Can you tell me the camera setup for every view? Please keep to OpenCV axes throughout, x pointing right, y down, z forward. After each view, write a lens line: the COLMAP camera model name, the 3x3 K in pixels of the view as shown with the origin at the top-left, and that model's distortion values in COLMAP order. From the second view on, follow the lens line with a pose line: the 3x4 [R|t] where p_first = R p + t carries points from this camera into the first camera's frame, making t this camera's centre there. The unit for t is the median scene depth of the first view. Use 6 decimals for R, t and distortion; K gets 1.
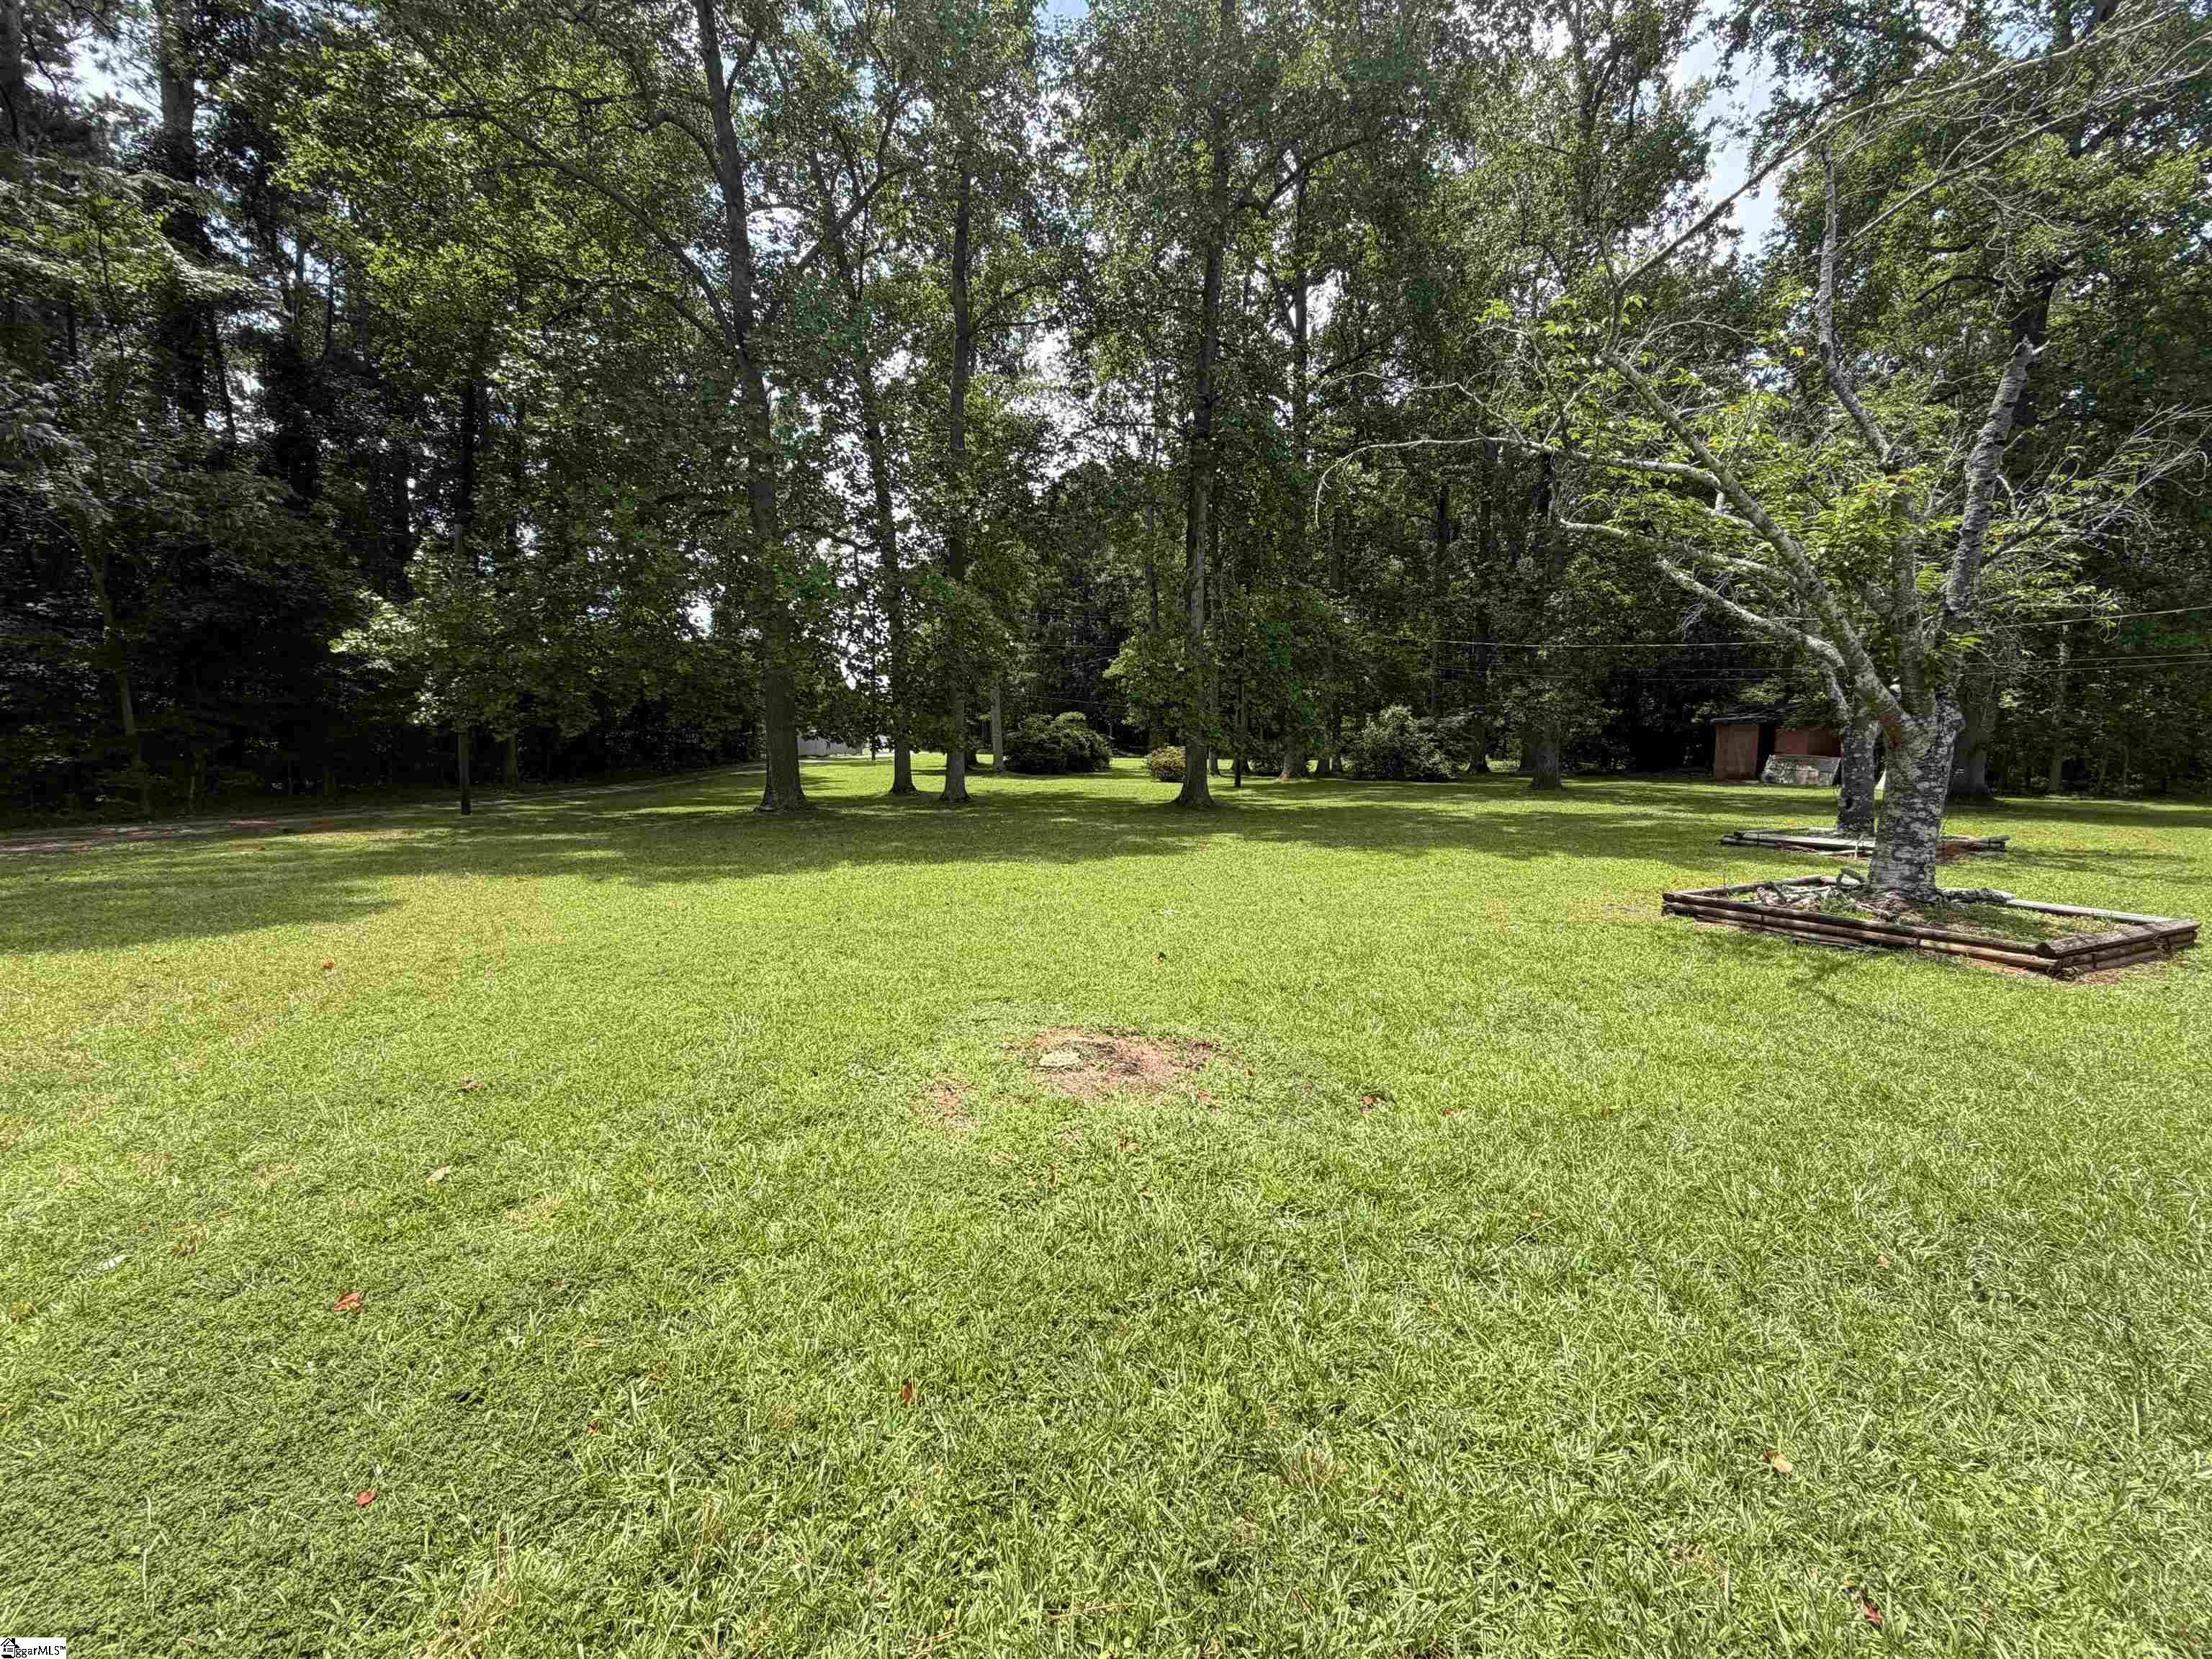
lens RADIAL K [[887.0, 0, 1106.0], [0, 887.0, 829.5], [0, 0, 1]] dist [-0.000947, -0.000031]
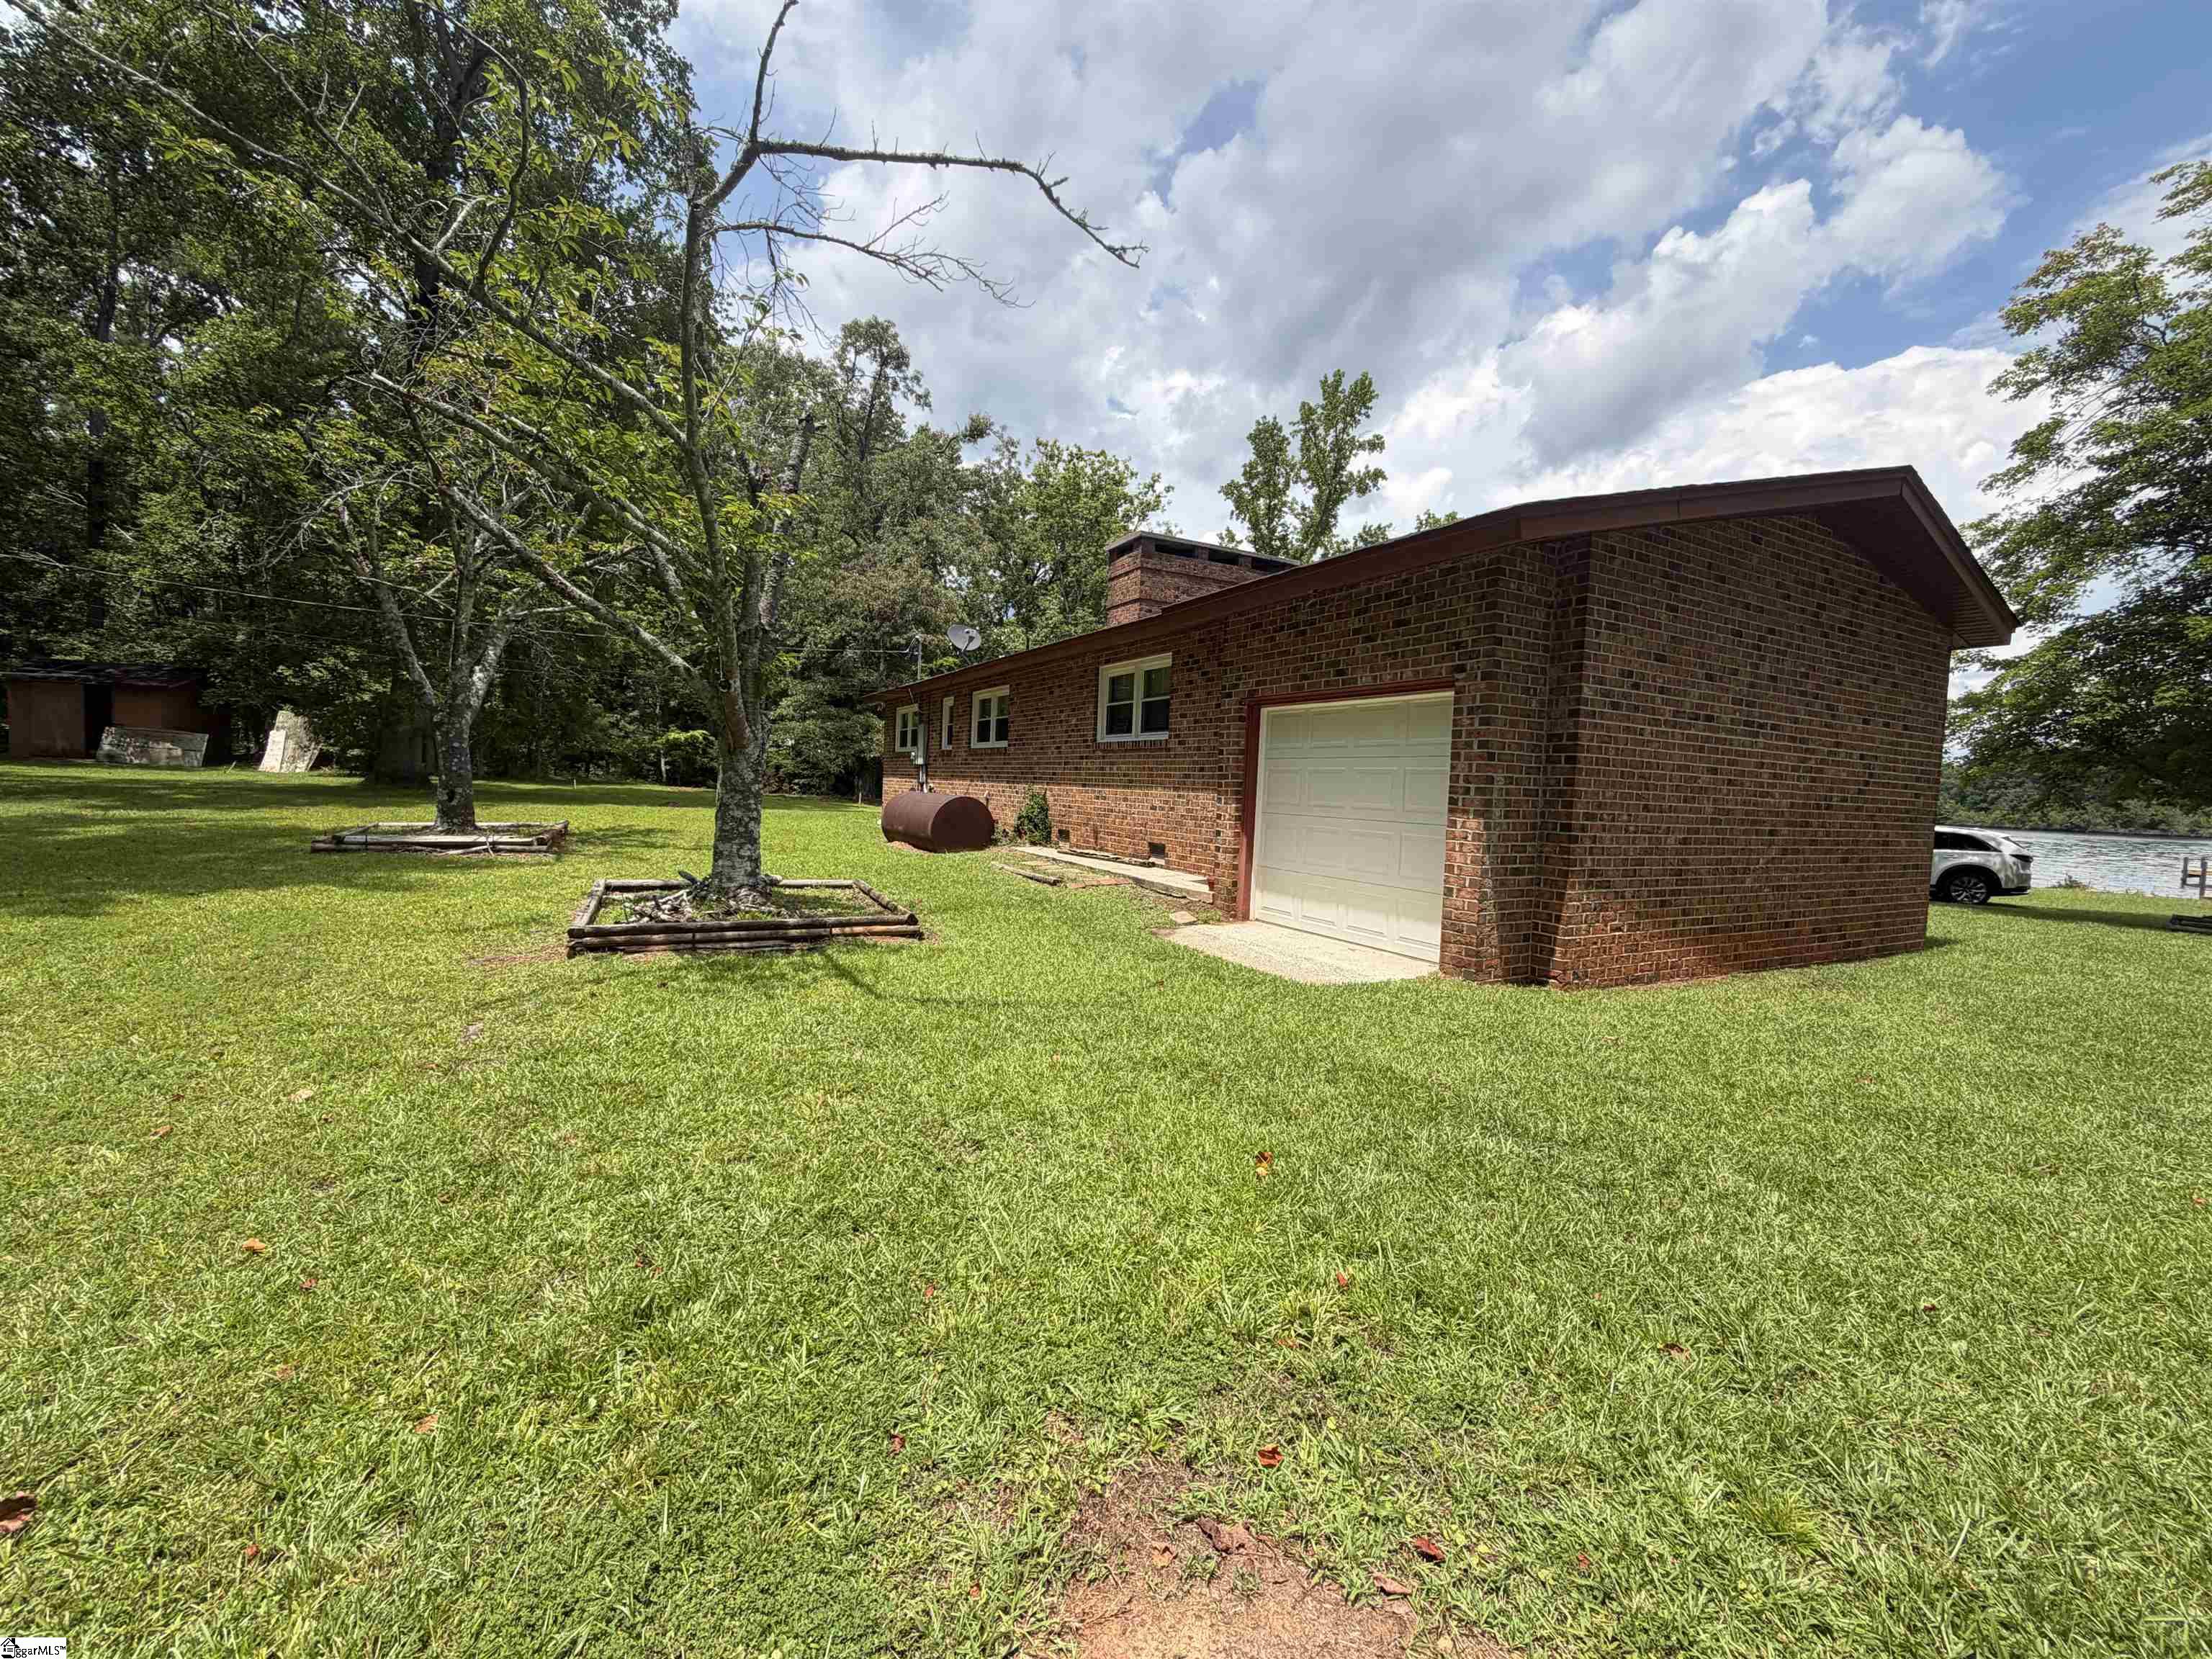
lens RADIAL K [[887.0, 0, 1106.0], [0, 887.0, 829.5], [0, 0, 1]] dist [-0.000947, -0.000031]
pose [[0.020107, -0.073768, 0.997073, -0.145211], [0.045655, 0.996302, 0.072790, -0.053316], [-0.998755, 0.044058, 0.023400, 0.506091]]
